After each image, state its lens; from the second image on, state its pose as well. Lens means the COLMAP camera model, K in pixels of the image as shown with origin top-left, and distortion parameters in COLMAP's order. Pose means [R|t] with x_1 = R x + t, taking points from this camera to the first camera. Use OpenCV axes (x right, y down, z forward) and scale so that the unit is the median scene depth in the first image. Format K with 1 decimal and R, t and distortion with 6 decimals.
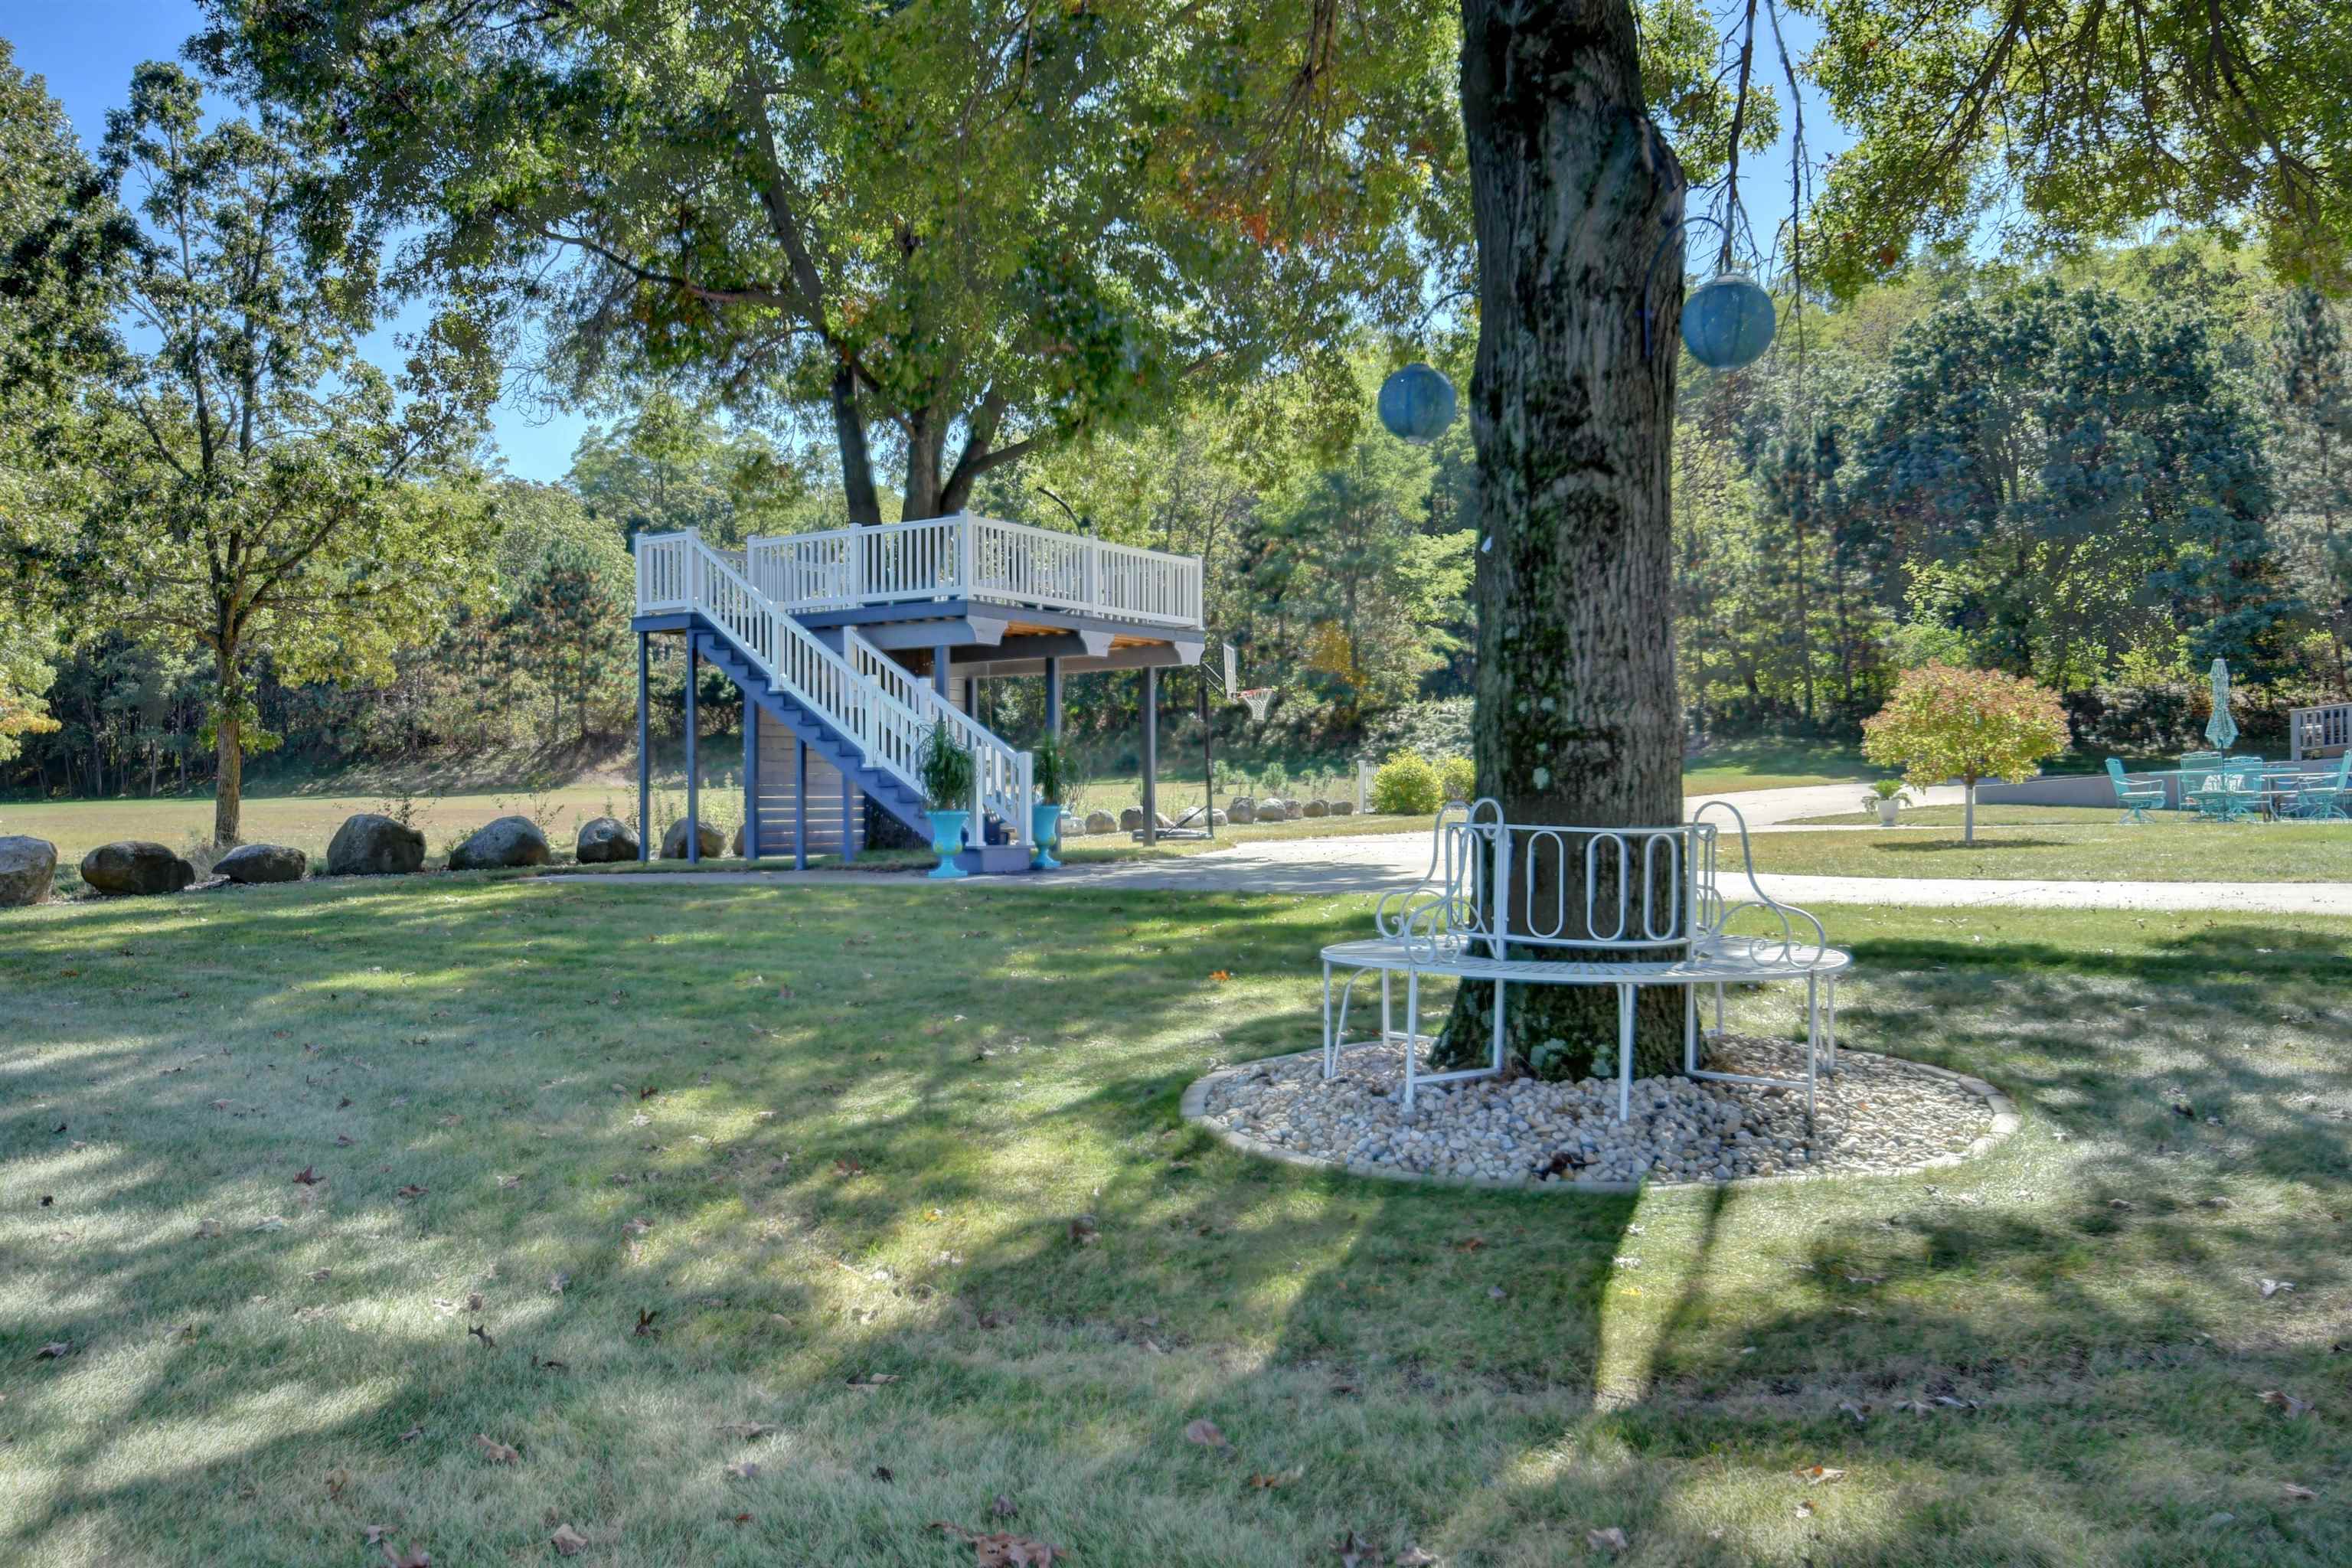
lens RADIAL K [[1961.0, 0, 1175.3], [0, 1961.0, 786.9], [0, 0, 1]] dist [-0.046477, 0.004003]
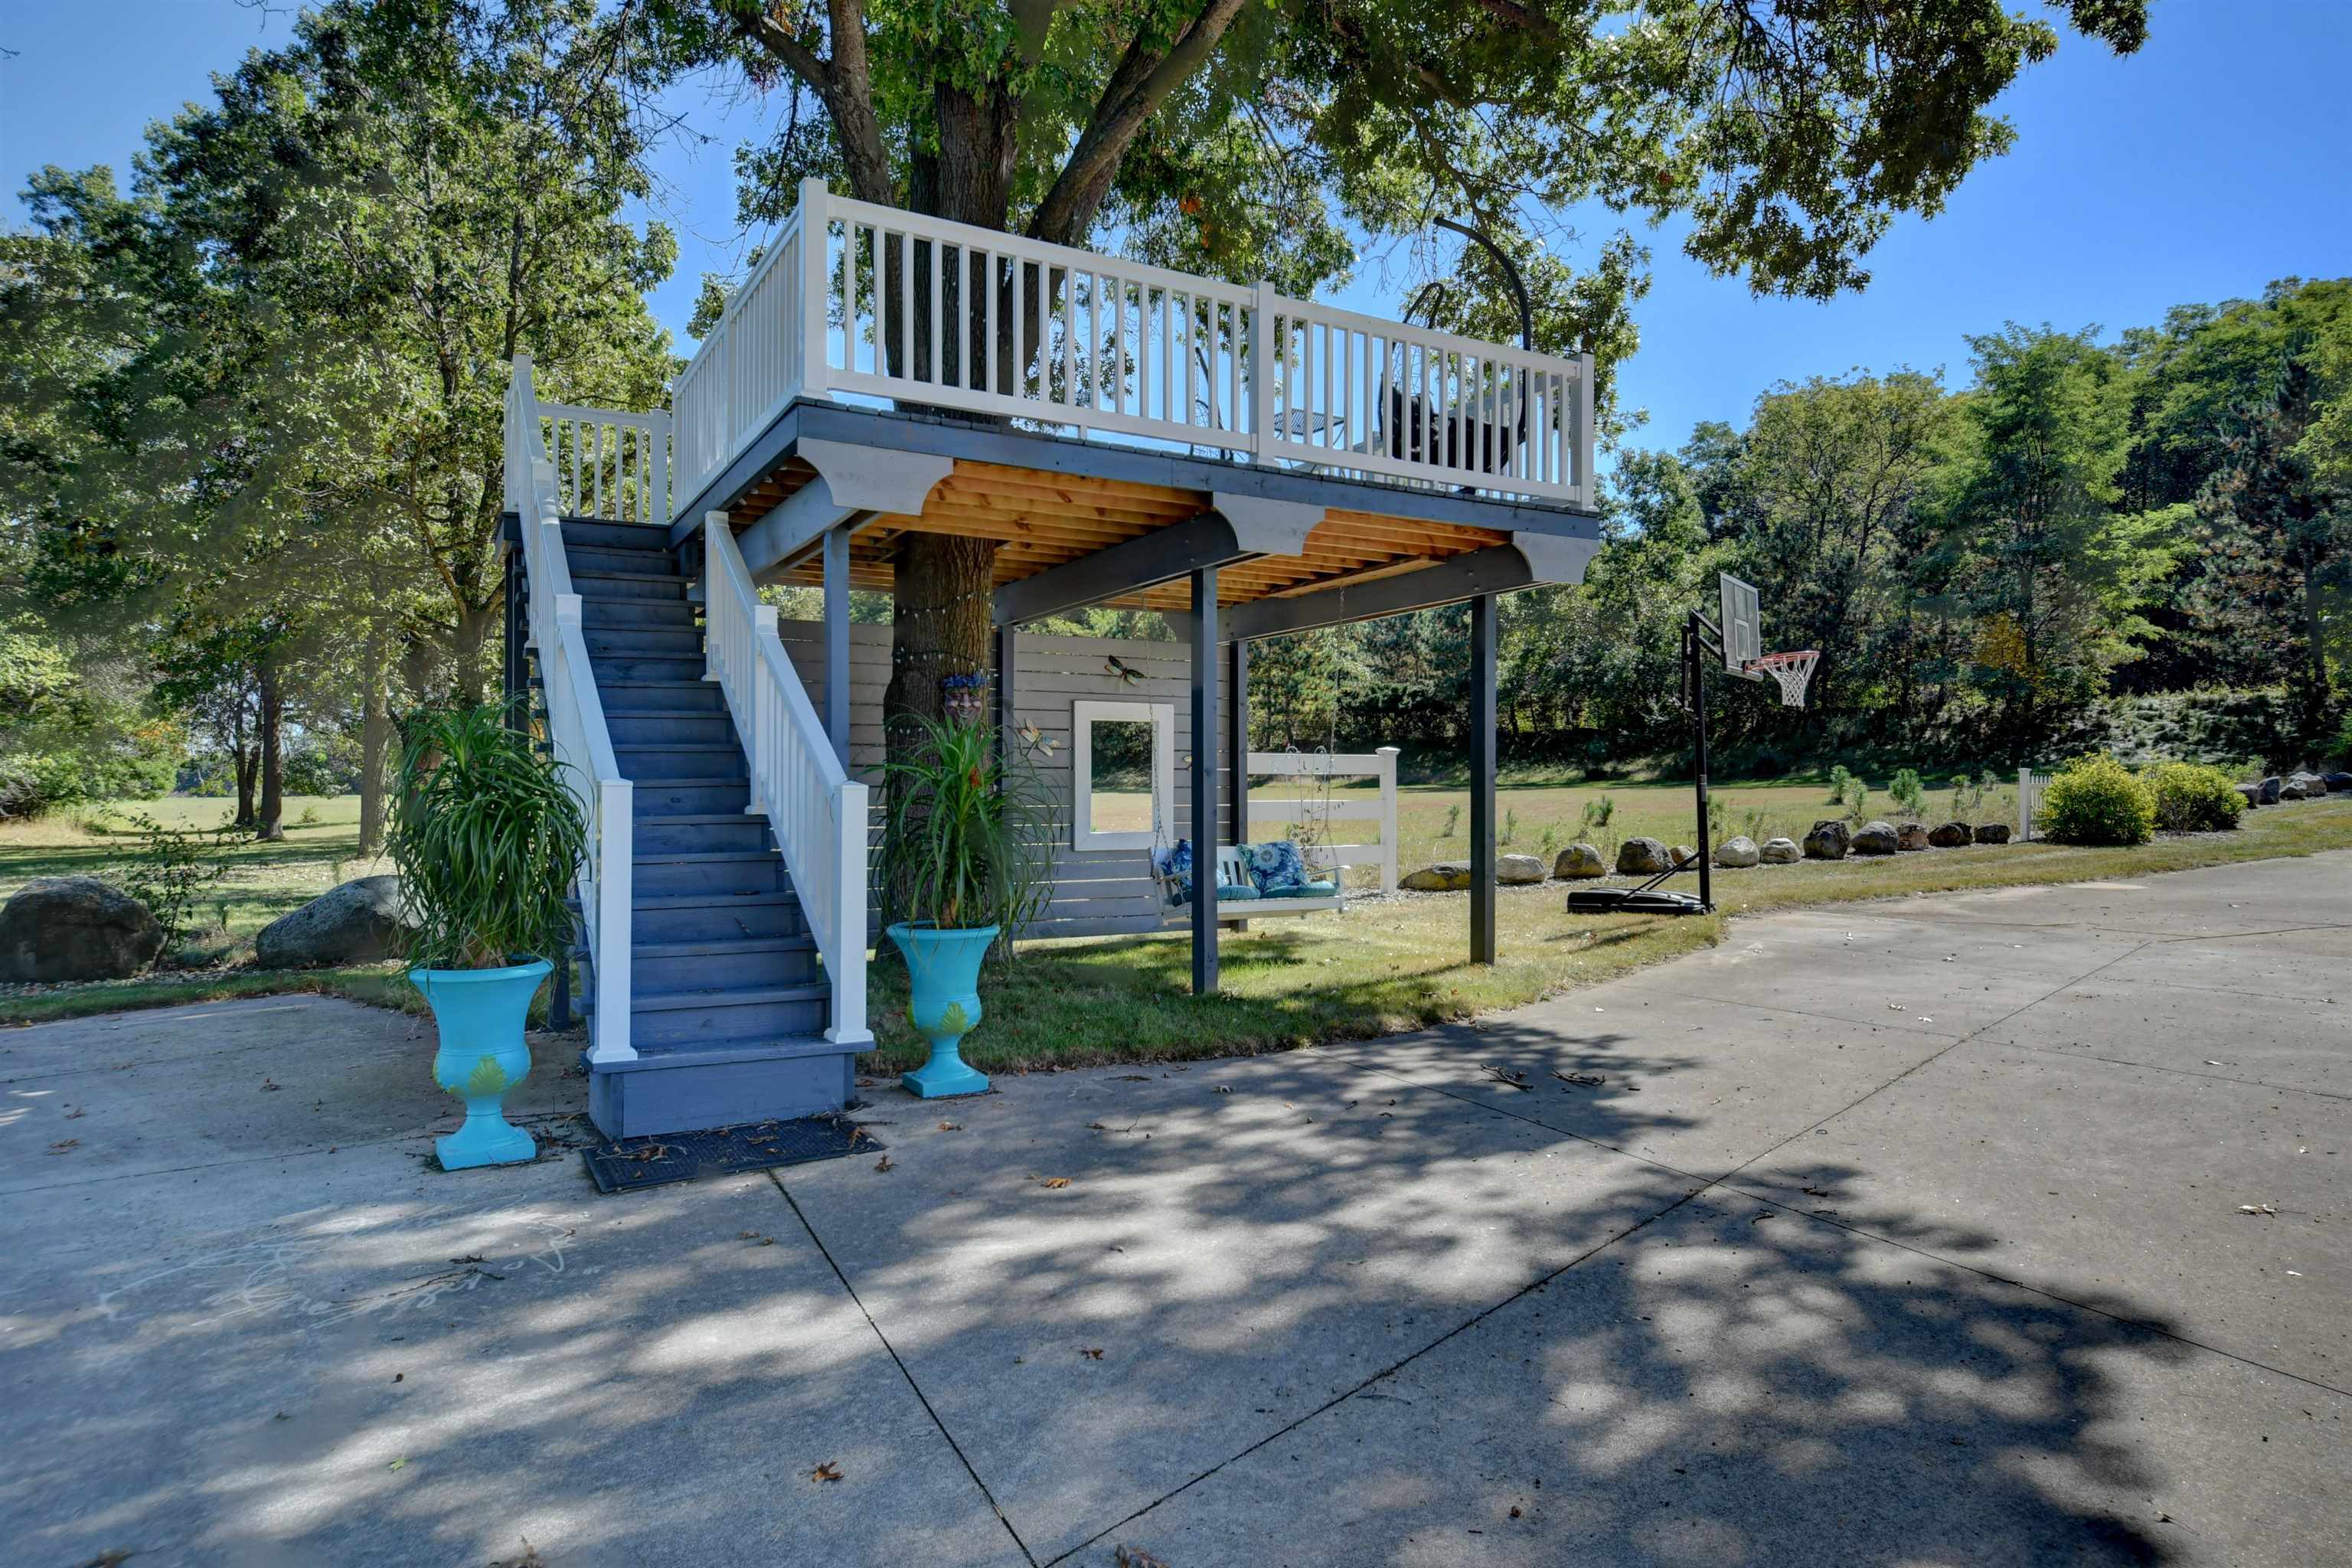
lens RADIAL K [[1415.8, 0, 1180.2], [0, 1415.8, 775.5], [0, 0, 1]] dist [-0.008662, -0.003527]
pose [[0.896627, 0.001574, -0.442785, 0.025438], [-0.002183, 0.999997, -0.000865, -0.005385], [0.442782, 0.001742, 0.896628, 0.214840]]
